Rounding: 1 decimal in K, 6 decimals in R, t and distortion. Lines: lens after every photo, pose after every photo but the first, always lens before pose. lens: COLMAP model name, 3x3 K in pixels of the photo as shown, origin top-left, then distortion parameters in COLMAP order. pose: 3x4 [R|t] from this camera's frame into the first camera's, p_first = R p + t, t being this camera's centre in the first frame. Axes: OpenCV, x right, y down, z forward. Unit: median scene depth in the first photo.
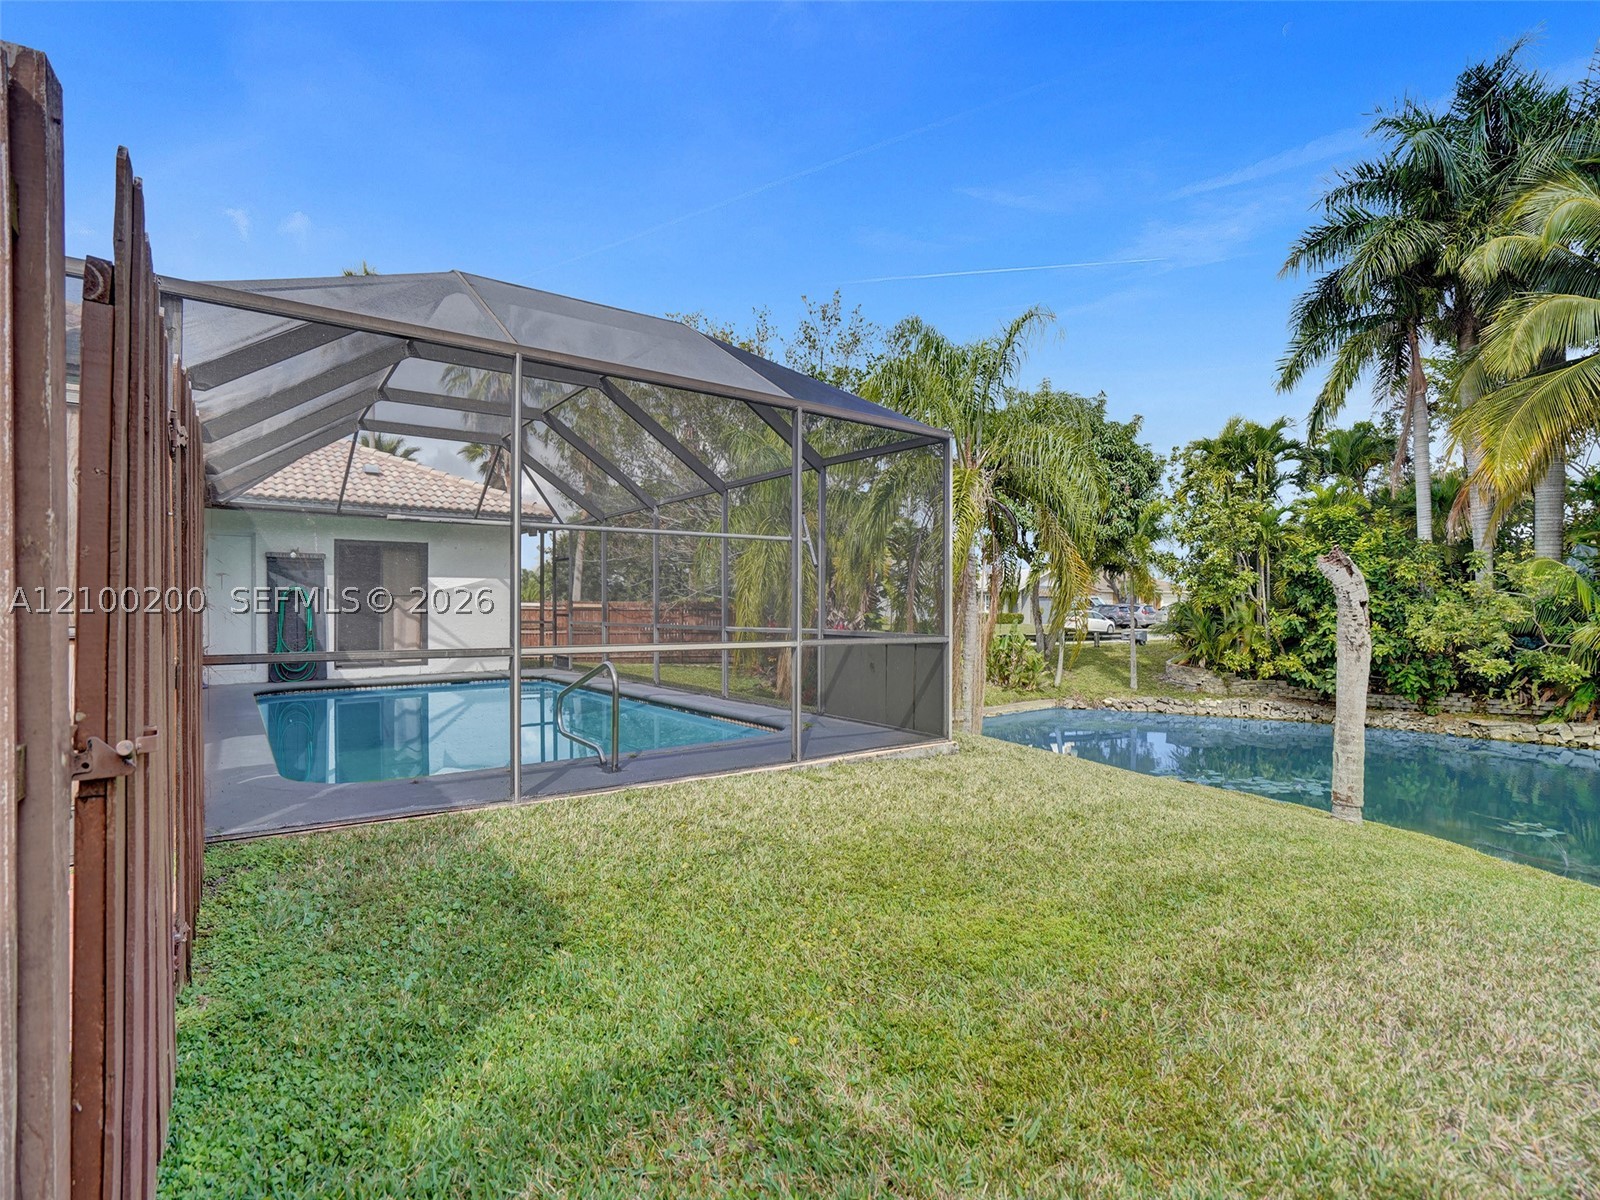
lens RADIAL K [[766.9, 0, 794.1], [0, 766.9, 606.8], [0, 0, 1]] dist [-0.002723, 0.001157]
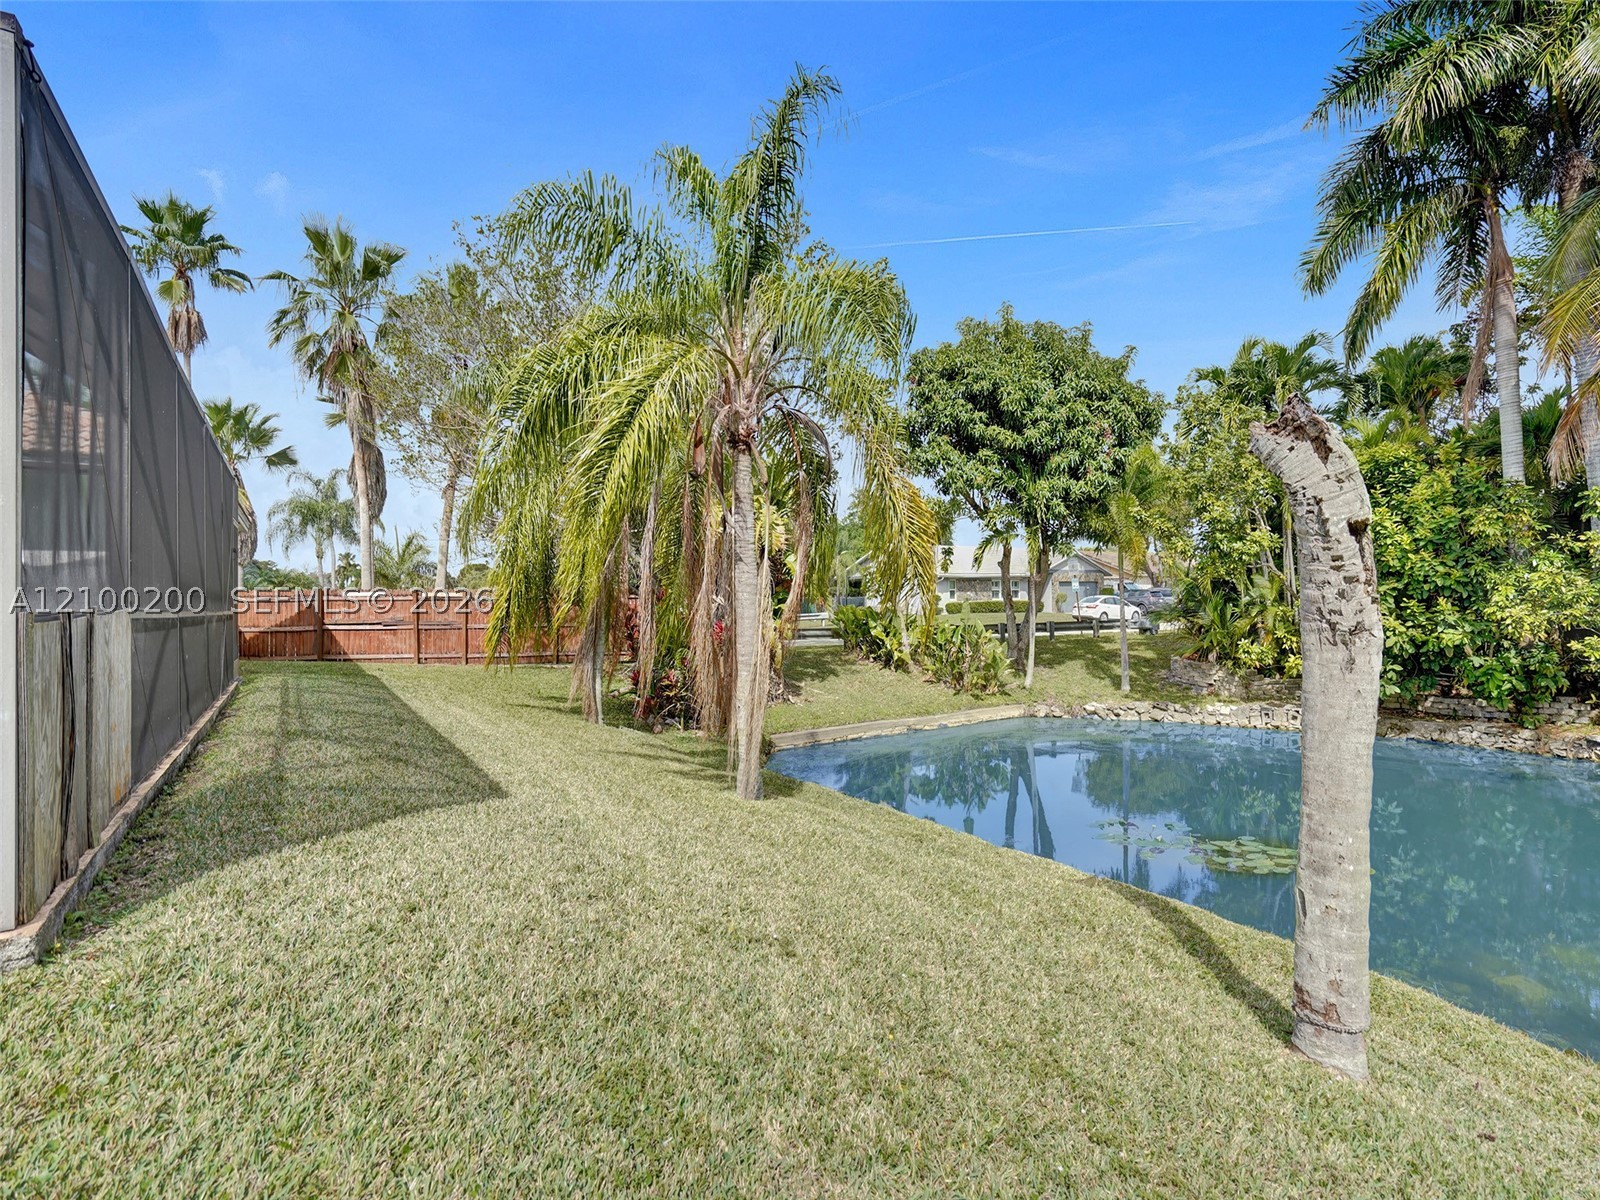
lens RADIAL K [[776.0, 0, 799.0], [0, 776.0, 592.2], [0, 0, 1]] dist [-0.003590, 0.007651]
pose [[0.998375, -0.015189, -0.054922, 0.167497], [0.014647, 0.999840, -0.010258, 0.010666], [0.055069, 0.009437, 0.998438, 0.204415]]
